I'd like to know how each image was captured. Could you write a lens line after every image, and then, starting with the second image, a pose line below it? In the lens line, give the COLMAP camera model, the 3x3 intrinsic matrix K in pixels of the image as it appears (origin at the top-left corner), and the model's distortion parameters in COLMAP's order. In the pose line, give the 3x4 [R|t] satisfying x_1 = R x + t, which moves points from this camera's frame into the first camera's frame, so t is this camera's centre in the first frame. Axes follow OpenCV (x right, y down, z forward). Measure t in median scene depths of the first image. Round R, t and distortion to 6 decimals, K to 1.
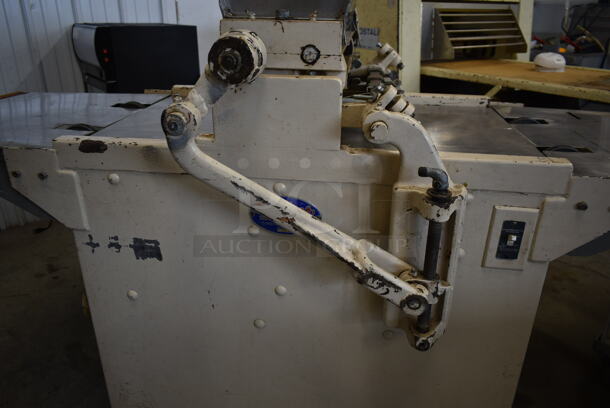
lens RADIAL K [[464.5, 0, 307.0], [0, 464.5, 204.2], [0, 0, 1]] dist [-0.019028, 0.001715]
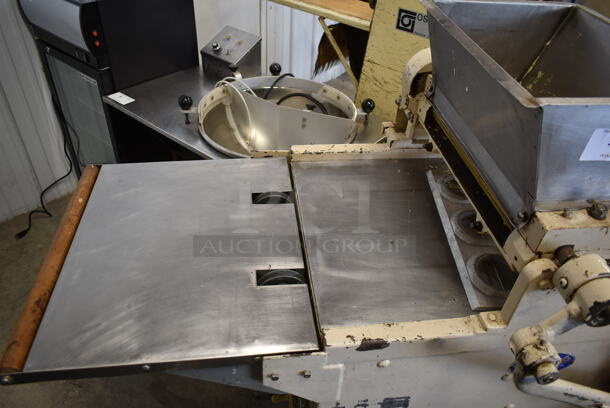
lens RADIAL K [[464.5, 0, 306.6], [0, 464.5, 204.7], [0, 0, 1]] dist [-0.019028, 0.001715]
pose [[0.969788, -0.121920, 0.211296, -0.755062], [0.058700, 0.957330, 0.282974, -0.661453], [-0.236780, -0.262021, 0.935564, 0.254789]]
